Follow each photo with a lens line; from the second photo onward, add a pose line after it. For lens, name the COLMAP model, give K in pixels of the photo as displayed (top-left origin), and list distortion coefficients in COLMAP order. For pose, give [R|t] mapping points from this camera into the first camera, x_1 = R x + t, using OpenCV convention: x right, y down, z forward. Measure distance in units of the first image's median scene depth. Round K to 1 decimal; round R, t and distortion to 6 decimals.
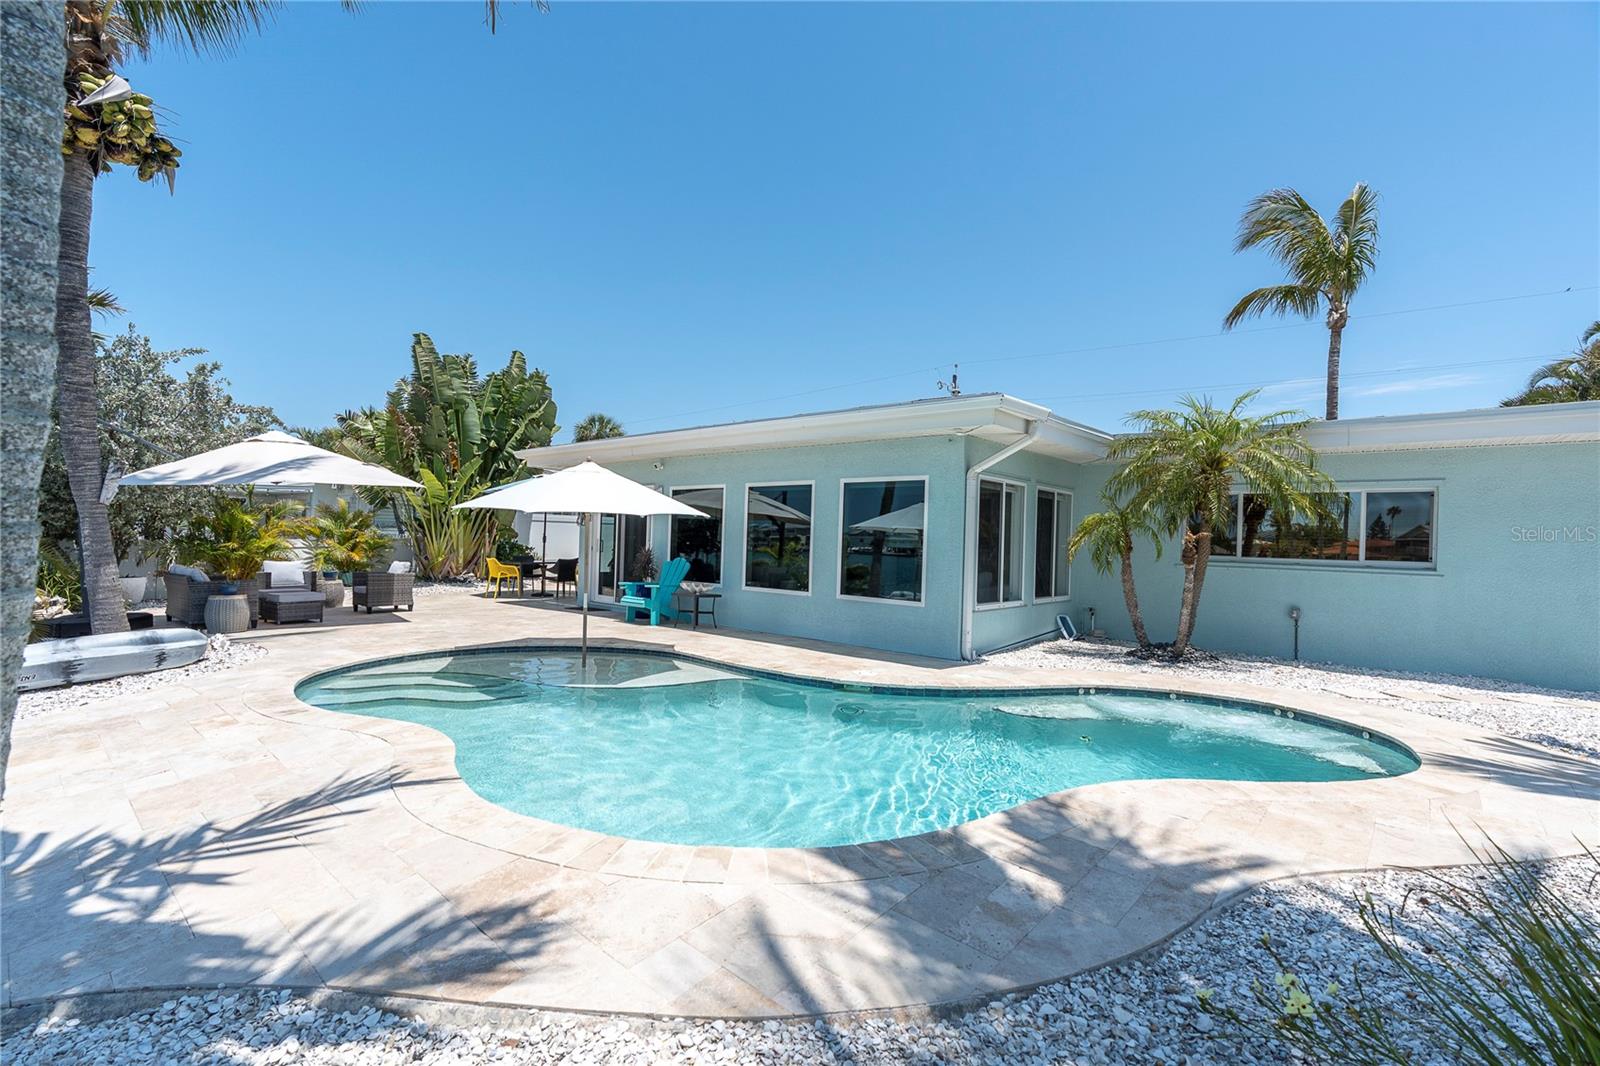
lens RADIAL K [[722.1, 0, 798.7], [0, 722.1, 528.2], [0, 0, 1]] dist [-0.003620, 0.000087]
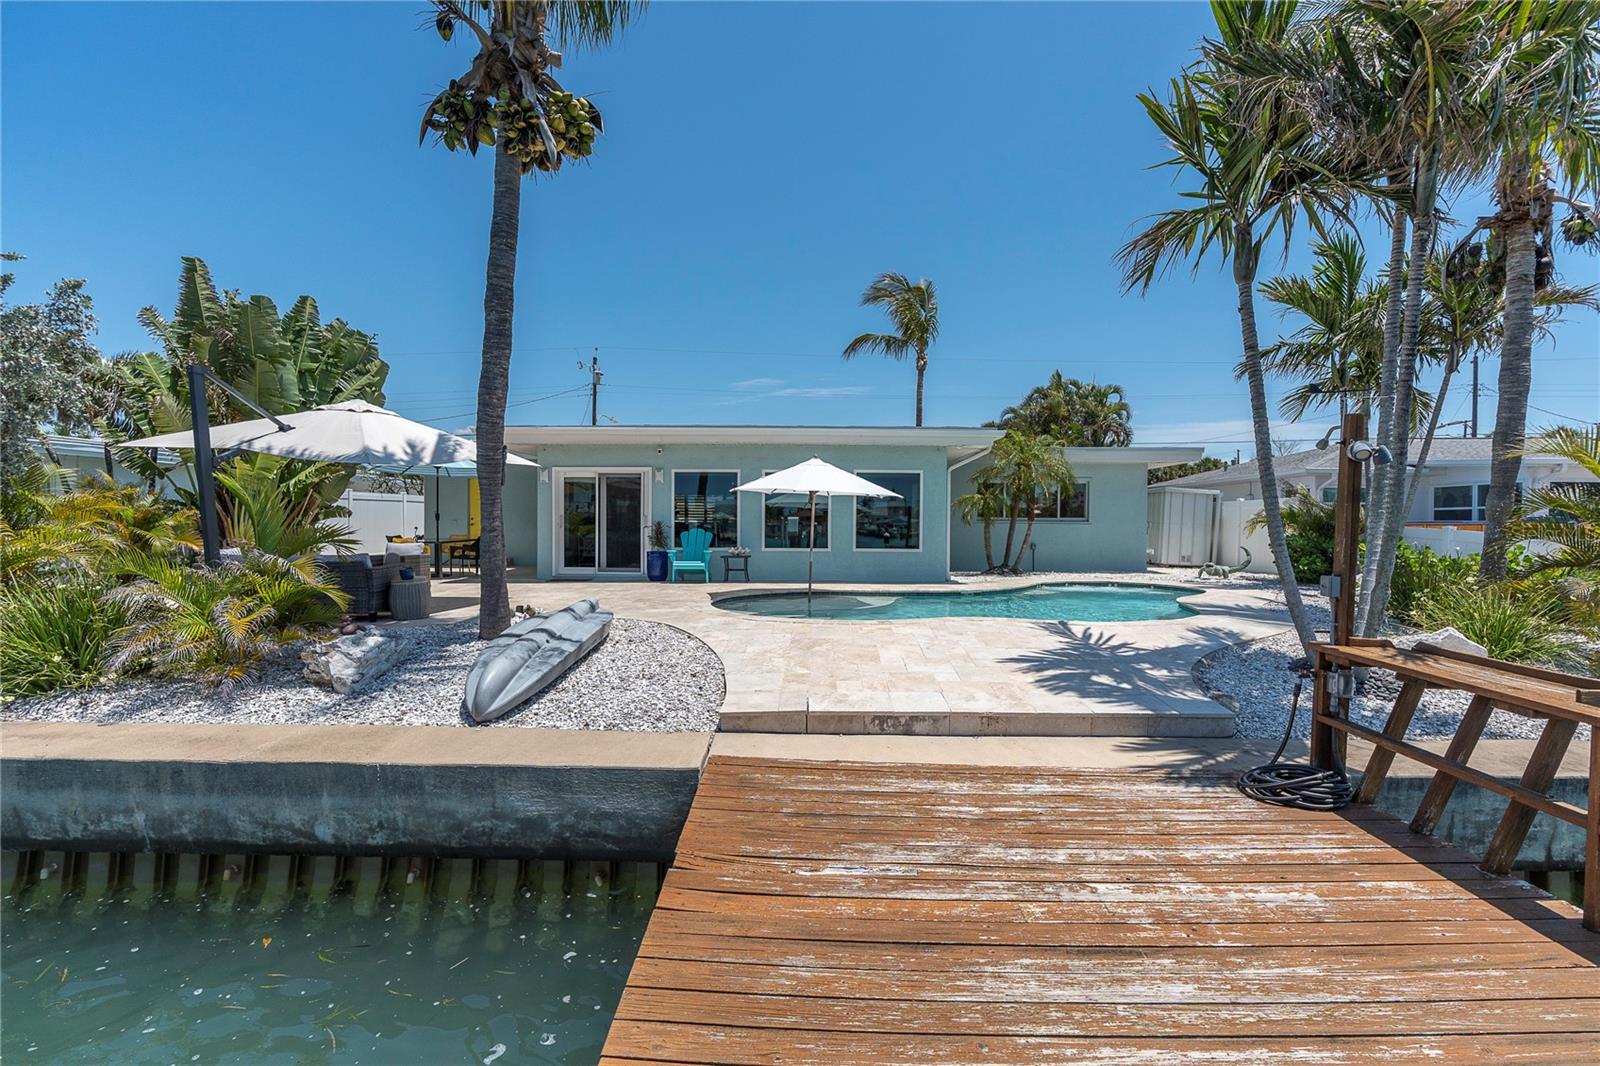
lens RADIAL K [[702.7, 0, 803.5], [0, 702.7, 549.1], [0, 0, 1]] dist [0.001240, 0.000158]
pose [[0.770814, -0.049956, 0.635098, -0.747202], [0.005293, 0.997388, 0.072030, -0.009099], [-0.637038, -0.052161, 0.769066, -0.035332]]
